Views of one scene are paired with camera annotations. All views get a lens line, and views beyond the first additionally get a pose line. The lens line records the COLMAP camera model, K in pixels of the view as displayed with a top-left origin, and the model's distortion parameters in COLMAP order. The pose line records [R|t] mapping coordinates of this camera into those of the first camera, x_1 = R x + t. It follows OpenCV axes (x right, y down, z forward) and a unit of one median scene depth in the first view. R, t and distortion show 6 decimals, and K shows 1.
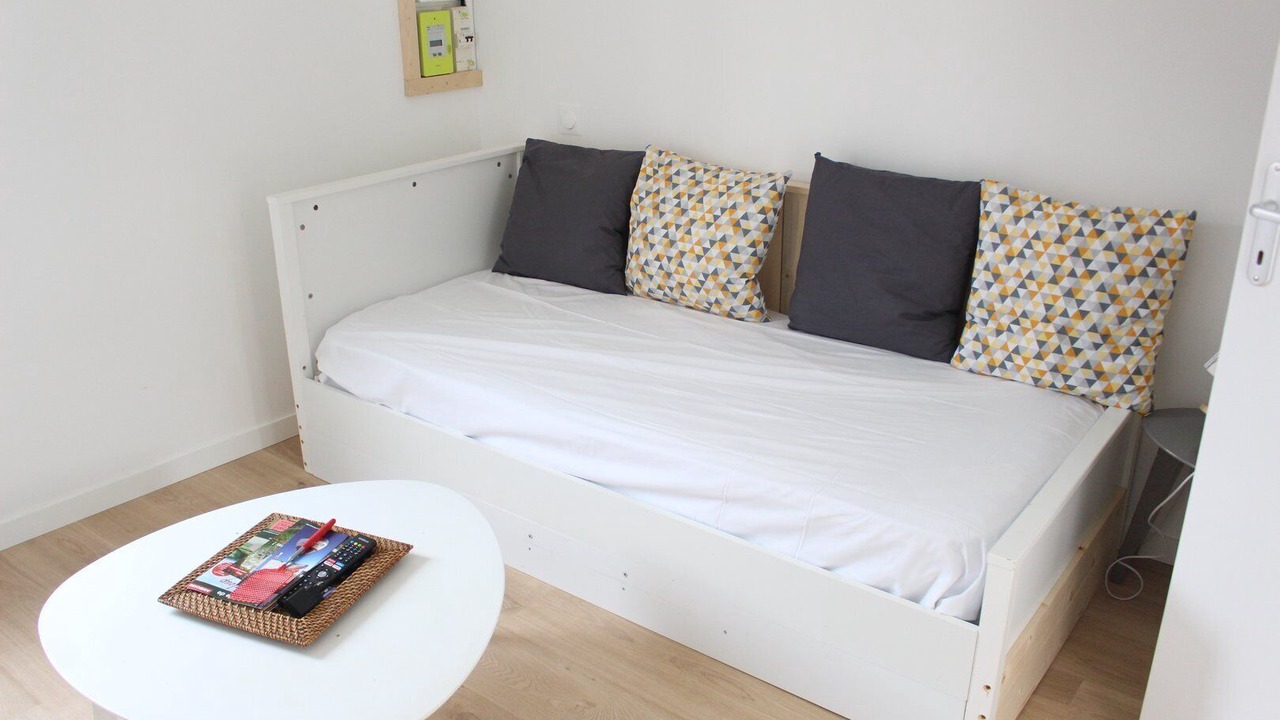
lens RADIAL K [[1065.8, 0, 628.9], [0, 1065.8, 360.9], [0, 0, 1]] dist [-0.153151, 0.119687]
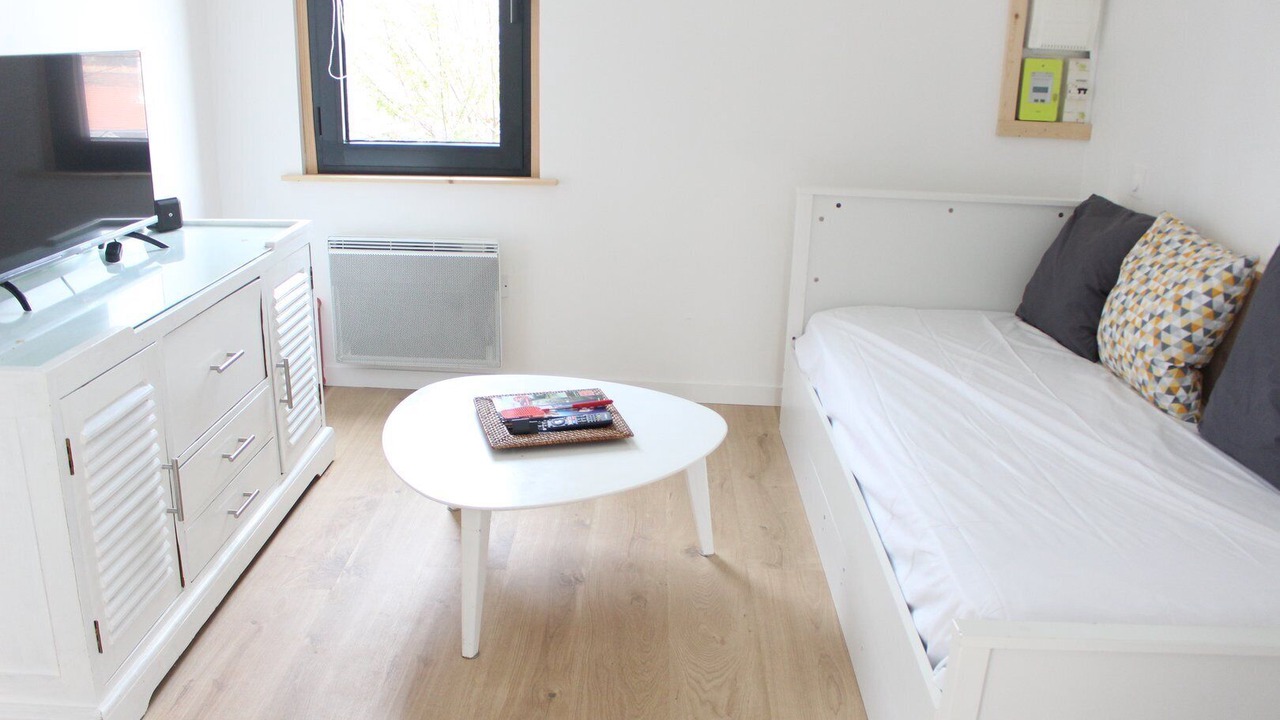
lens RADIAL K [[1065.8, 0, 628.9], [0, 1065.8, 360.9], [0, 0, 1]] dist [-0.153151, 0.119687]
pose [[0.597374, 0.264831, -0.756974, 0.476964], [-0.324609, 0.942970, 0.073734, 0.002794], [0.733330, 0.201673, 0.649272, 0.118031]]
